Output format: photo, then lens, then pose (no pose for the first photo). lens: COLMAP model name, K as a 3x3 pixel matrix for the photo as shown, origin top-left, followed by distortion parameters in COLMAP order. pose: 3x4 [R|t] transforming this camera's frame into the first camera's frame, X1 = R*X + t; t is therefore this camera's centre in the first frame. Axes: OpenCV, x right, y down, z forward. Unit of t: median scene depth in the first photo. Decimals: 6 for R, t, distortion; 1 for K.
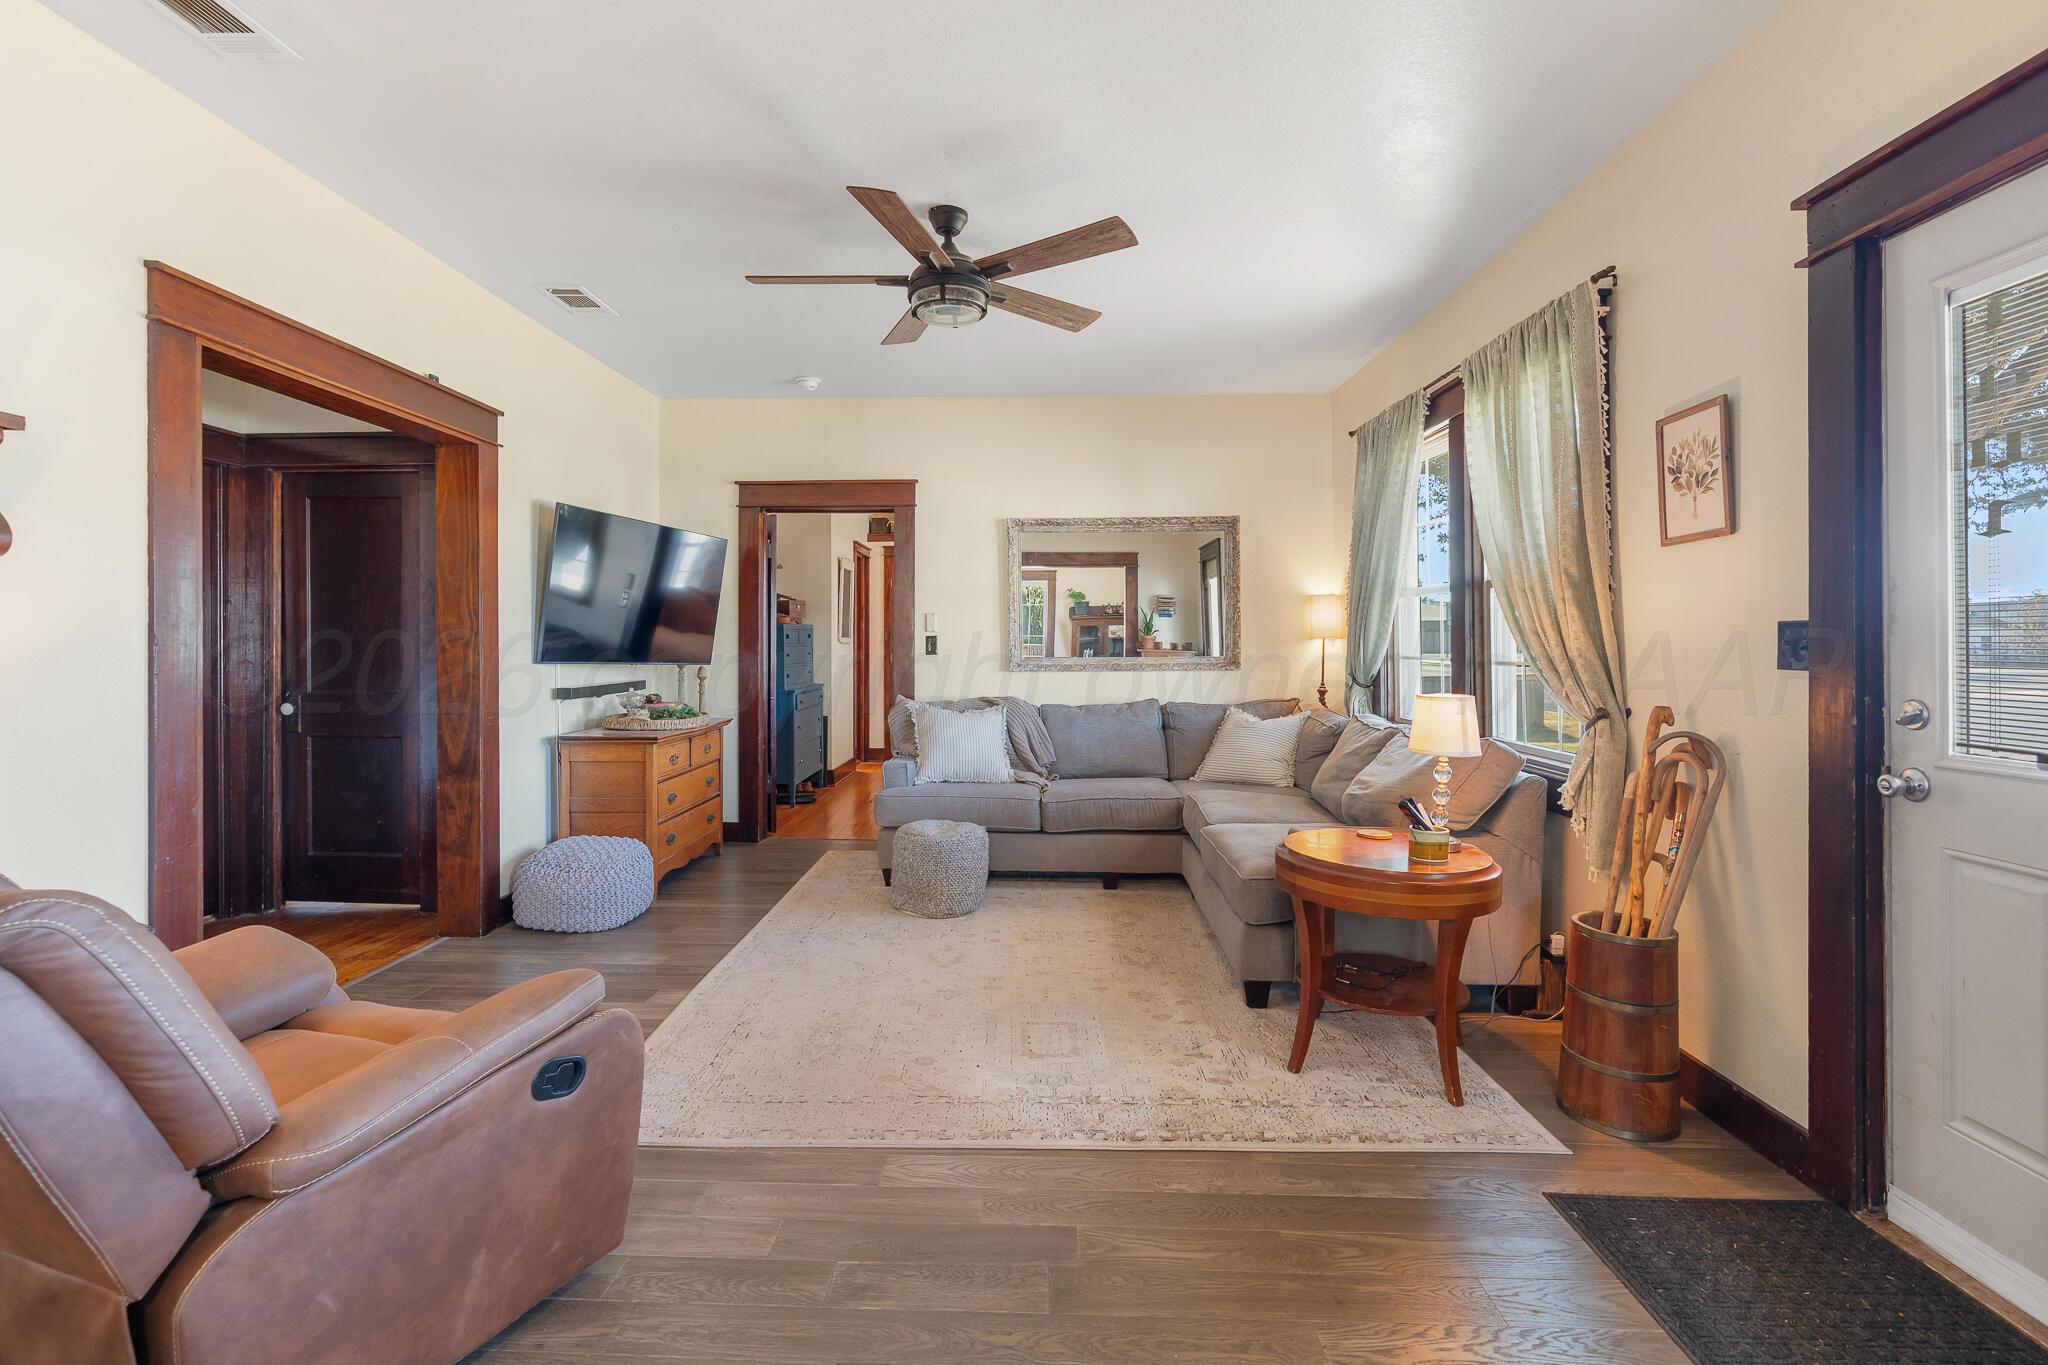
lens RADIAL K [[933.5, 0, 1028.3], [0, 933.5, 663.9], [0, 0, 1]] dist [-0.012256, 0.004374]
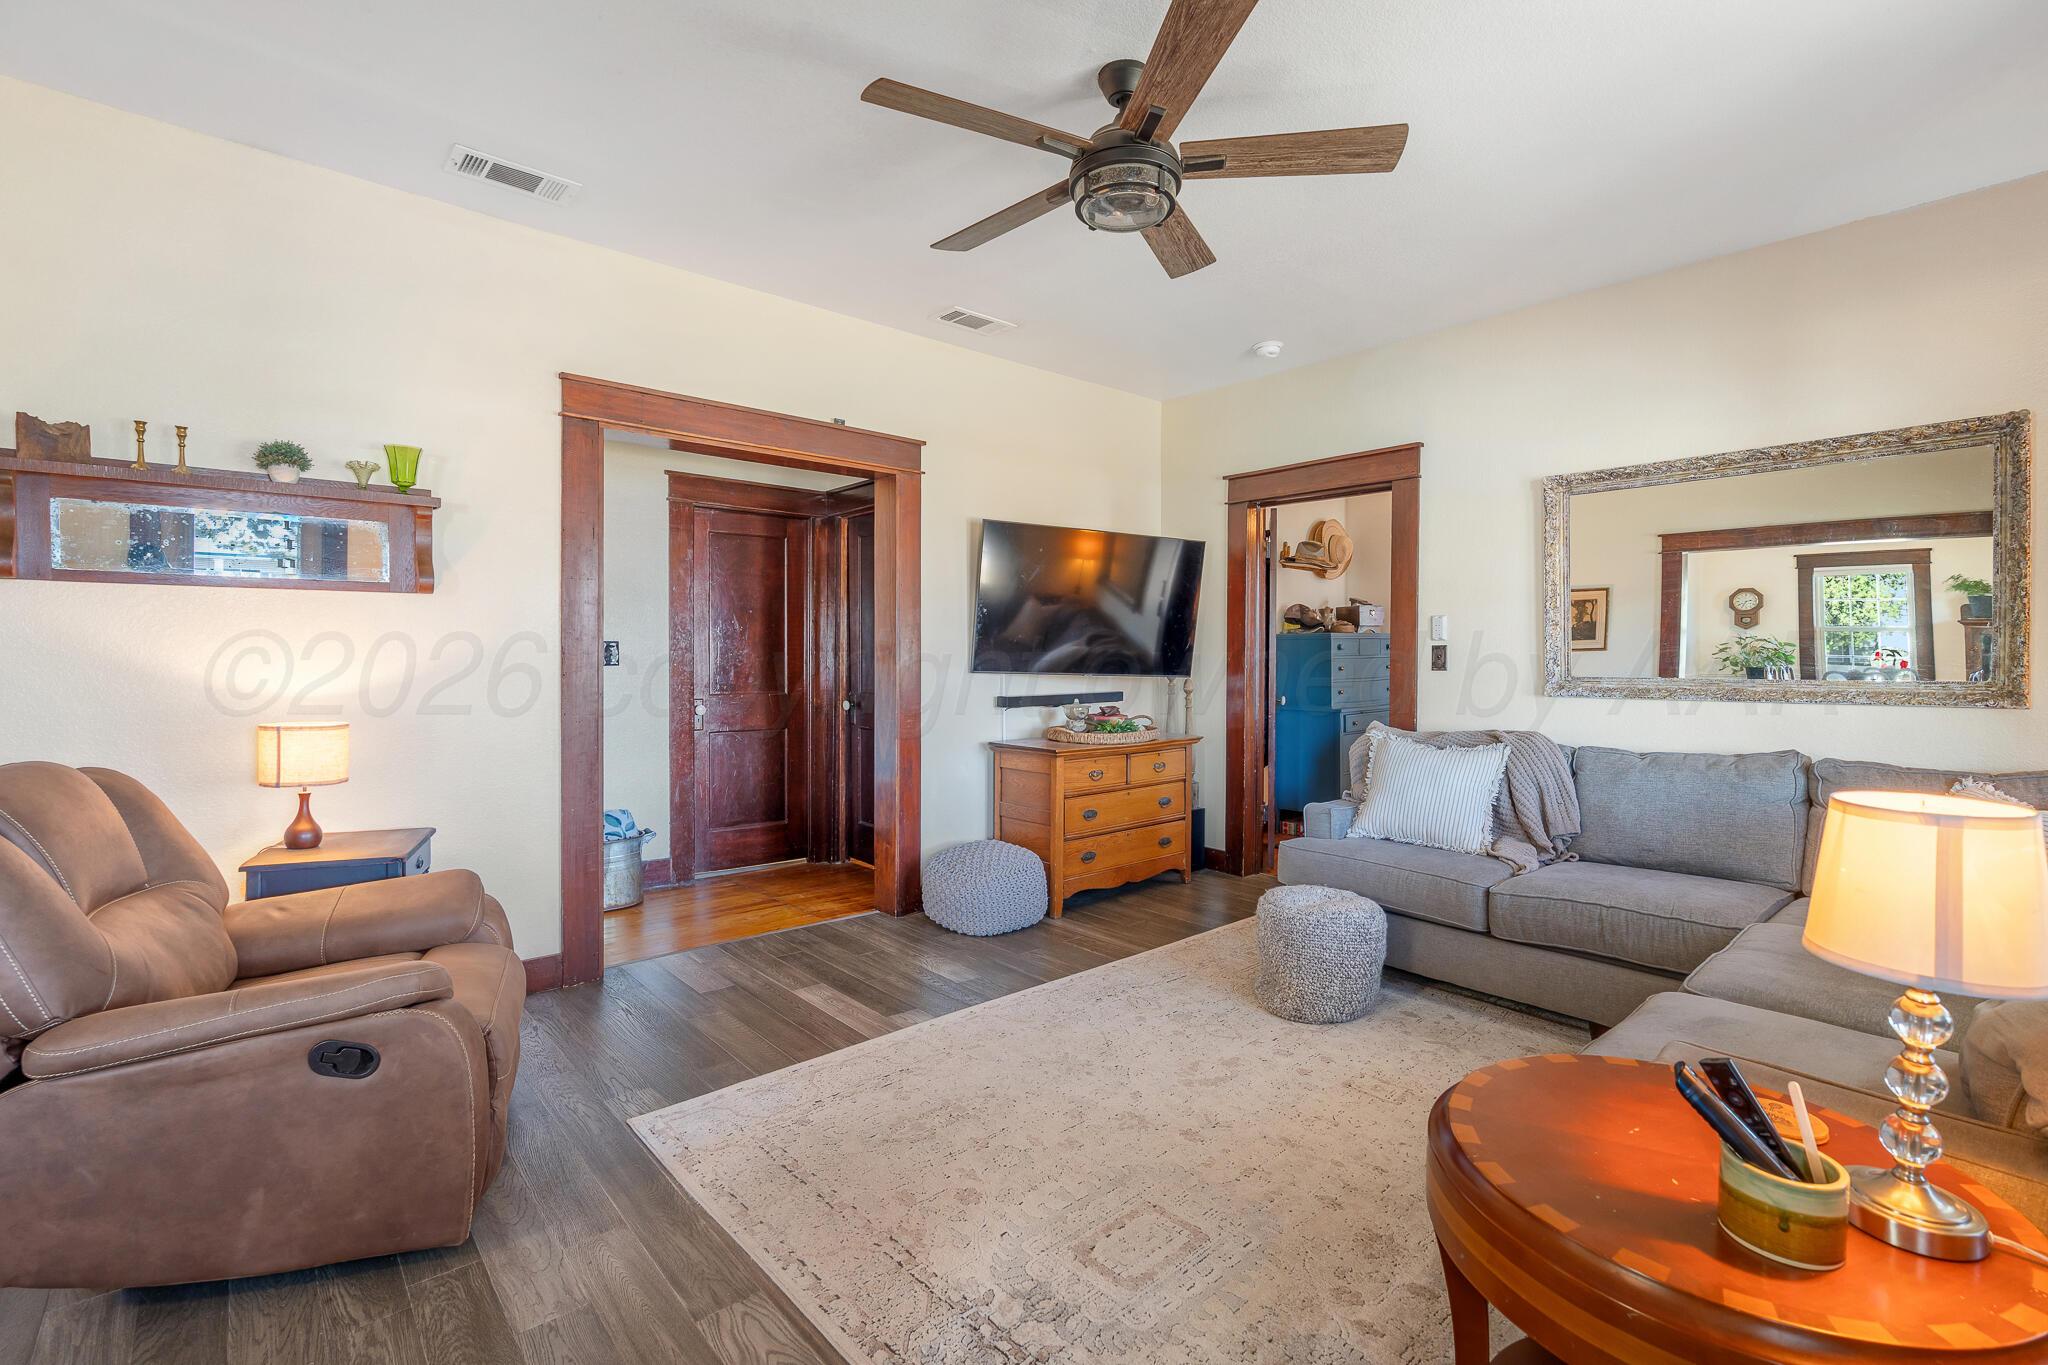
lens RADIAL K [[933.5, 0, 1023.6], [0, 933.5, 673.5], [0, 0, 1]] dist [-0.012256, 0.004374]
pose [[0.677589, 0.017313, -0.735237, 0.297838], [-0.019386, 0.999796, 0.005676, -0.006461], [0.735185, 0.010407, 0.677787, 0.317681]]
